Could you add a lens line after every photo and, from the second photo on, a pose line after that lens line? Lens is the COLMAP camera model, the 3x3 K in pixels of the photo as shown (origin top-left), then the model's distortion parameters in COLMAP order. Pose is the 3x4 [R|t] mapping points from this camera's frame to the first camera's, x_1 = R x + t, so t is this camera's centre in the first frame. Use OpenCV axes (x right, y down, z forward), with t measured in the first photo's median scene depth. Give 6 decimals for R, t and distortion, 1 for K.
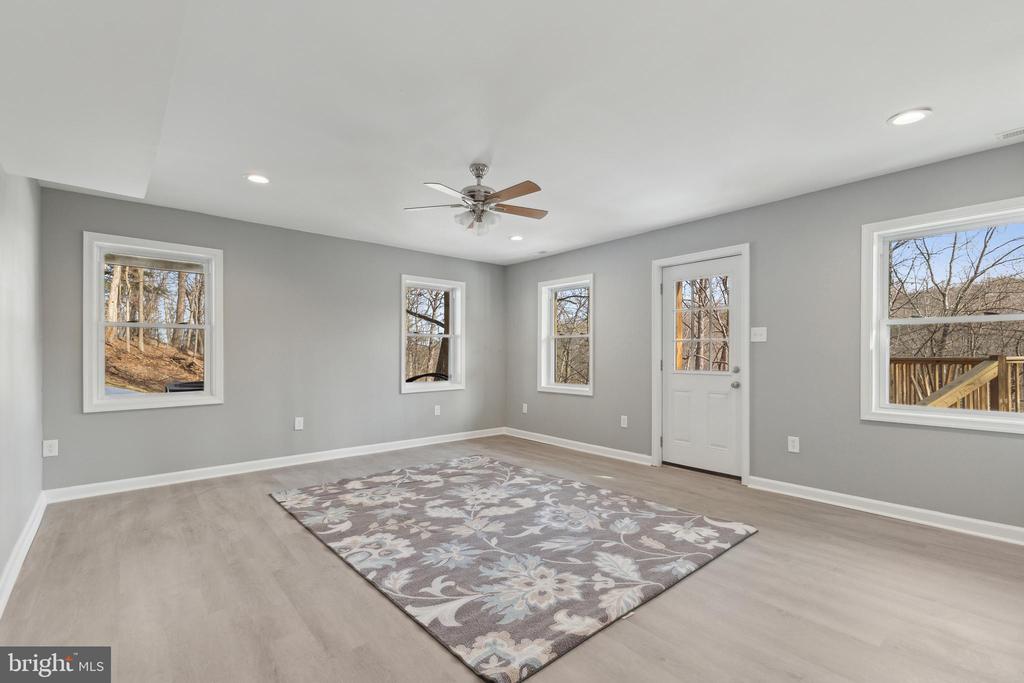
lens RADIAL K [[459.9, 0, 514.3], [0, 459.9, 349.0], [0, 0, 1]] dist [-0.001107, -0.000267]
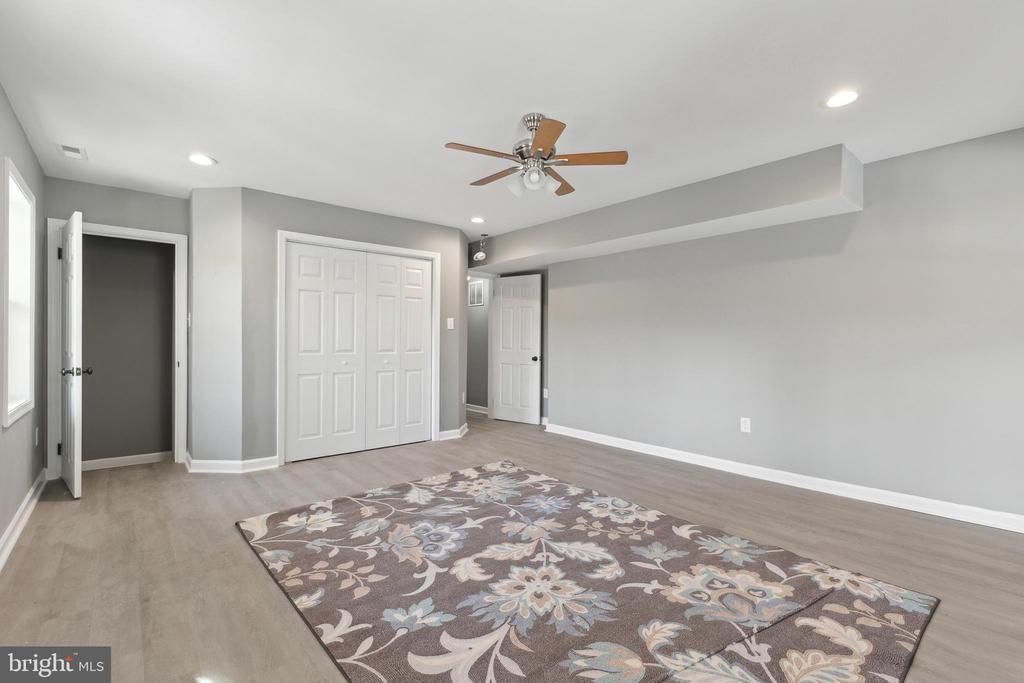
lens RADIAL K [[459.9, 0, 509.5], [0, 459.9, 342.4], [0, 0, 1]] dist [-0.001107, -0.000267]
pose [[-0.999898, -0.002490, 0.014073, -0.043449], [-0.002611, 0.999960, -0.008613, 0.024180], [-0.014051, -0.008648, -0.999864, 1.743203]]
